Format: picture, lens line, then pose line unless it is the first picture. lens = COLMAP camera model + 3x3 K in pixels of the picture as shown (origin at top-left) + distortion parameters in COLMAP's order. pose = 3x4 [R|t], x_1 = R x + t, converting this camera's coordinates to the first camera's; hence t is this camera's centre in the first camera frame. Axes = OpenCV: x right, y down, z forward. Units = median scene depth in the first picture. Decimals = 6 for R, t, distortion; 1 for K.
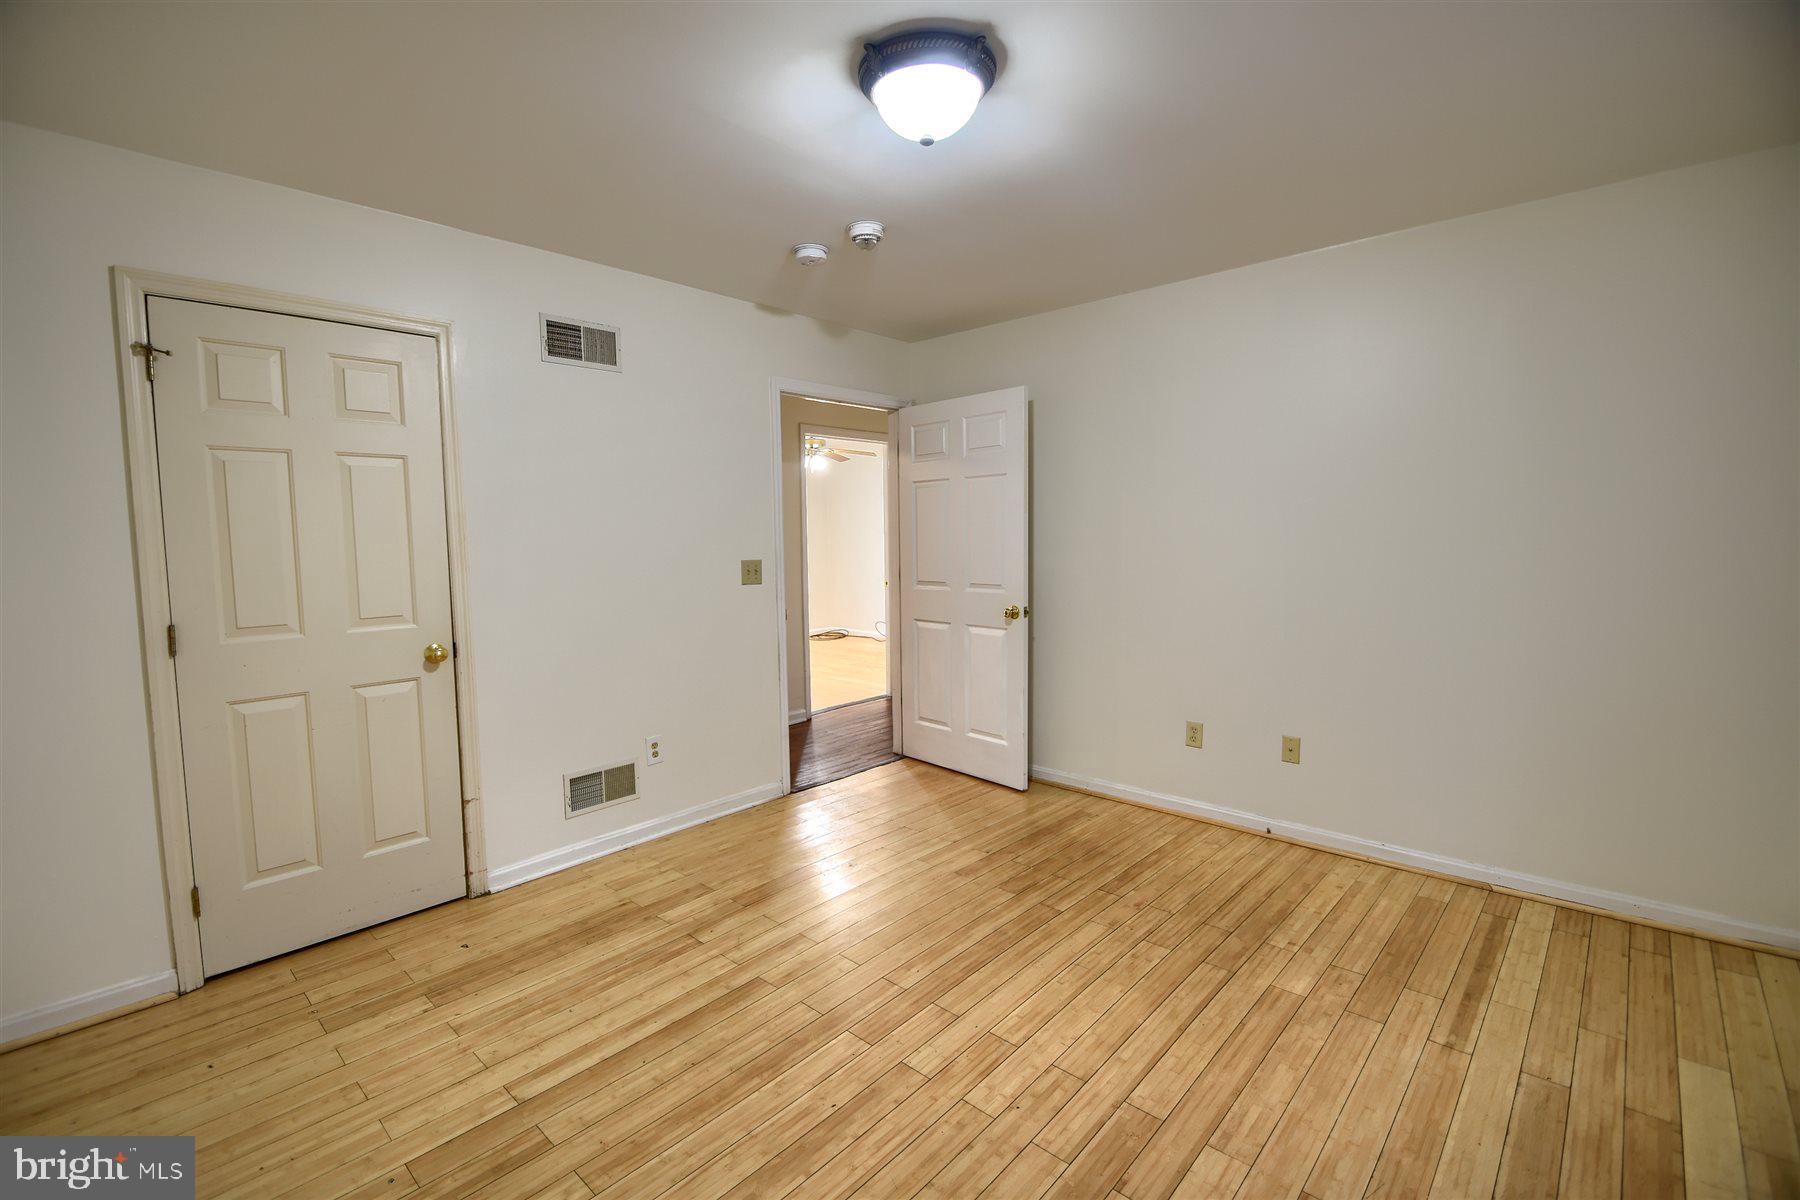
lens RADIAL K [[783.3, 0, 861.2], [0, 783.3, 596.3], [0, 0, 1]] dist [0.029404, -0.023608]
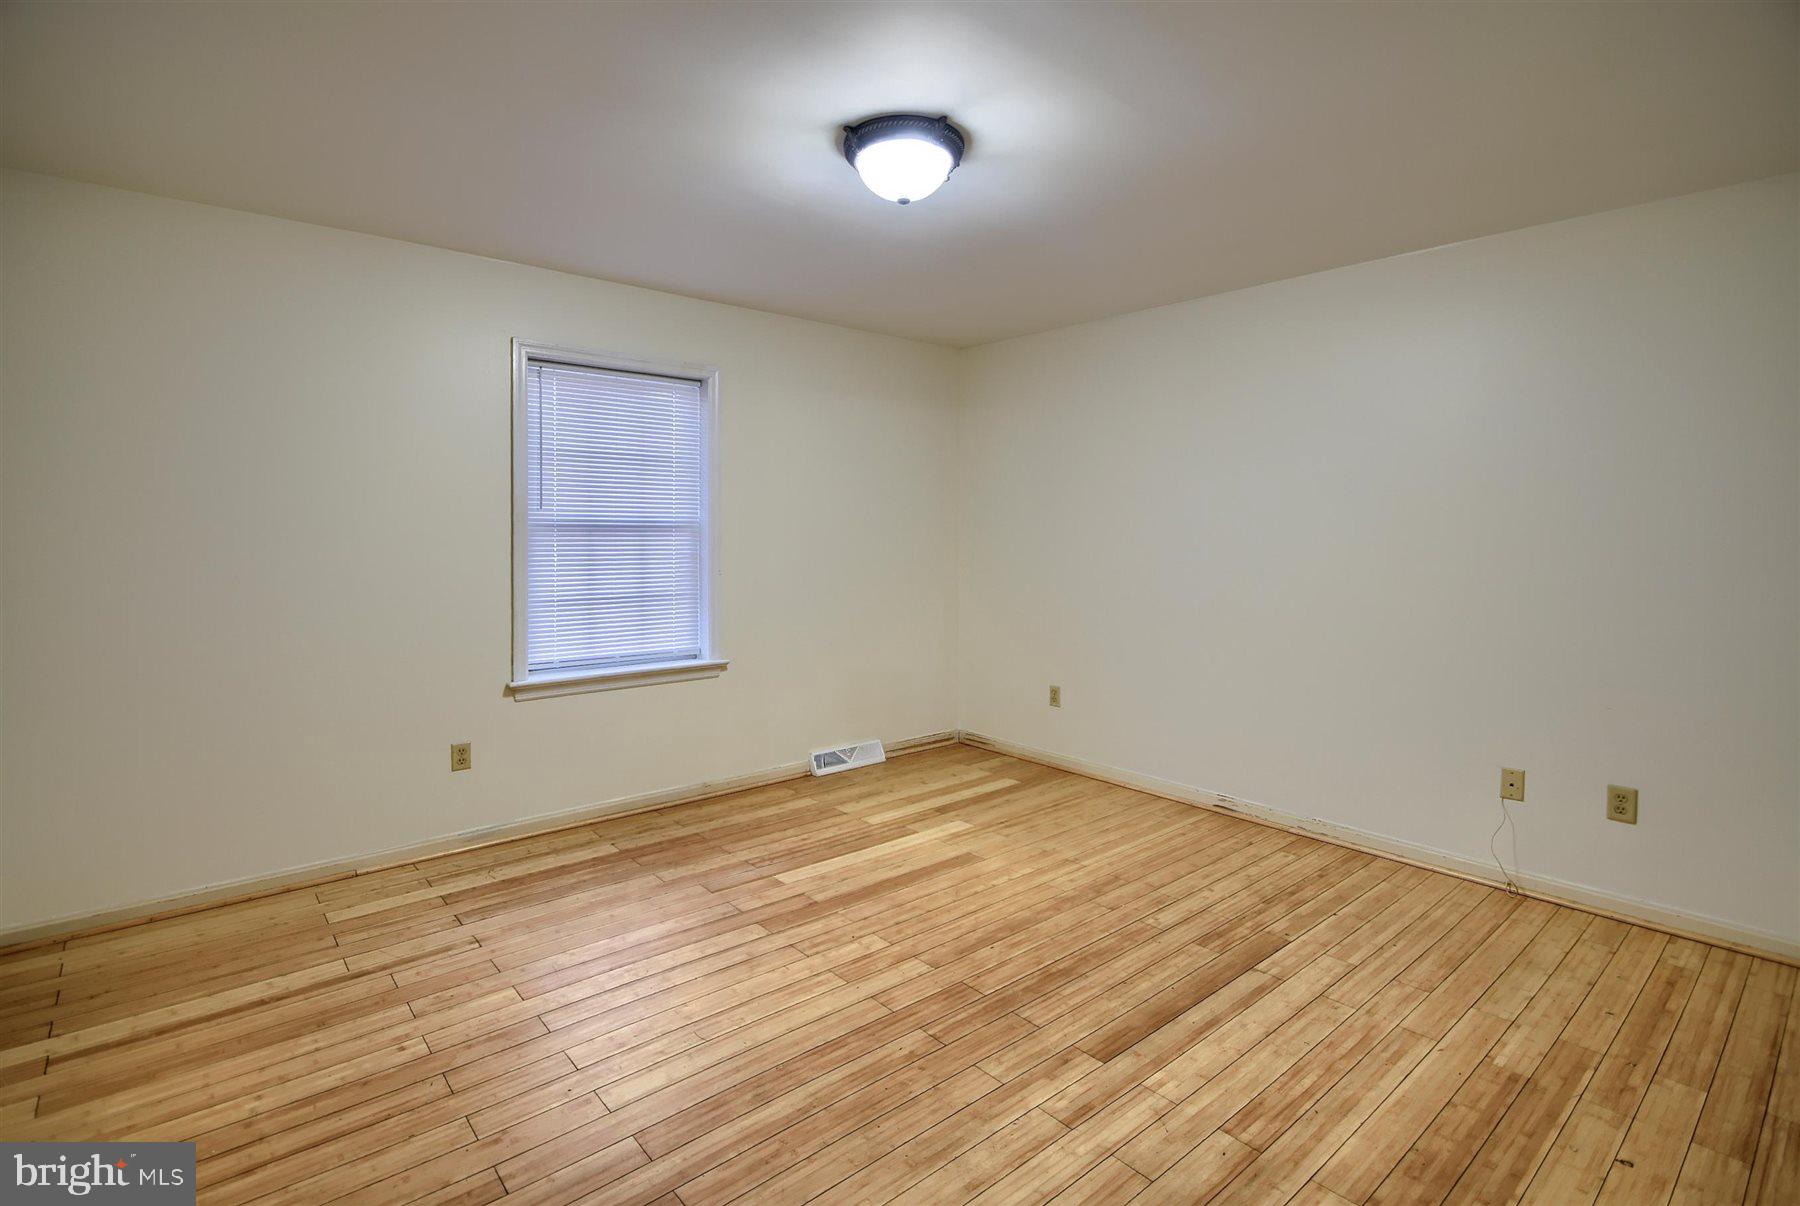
lens RADIAL K [[783.3, 0, 861.2], [0, 783.3, 599.3], [0, 0, 1]] dist [0.029404, -0.023608]
pose [[-0.991031, 0.000925, 0.133626, 0.004498], [0.023441, 0.985673, 0.167028, -0.122169], [-0.131557, 0.168663, -0.976855, 1.901694]]
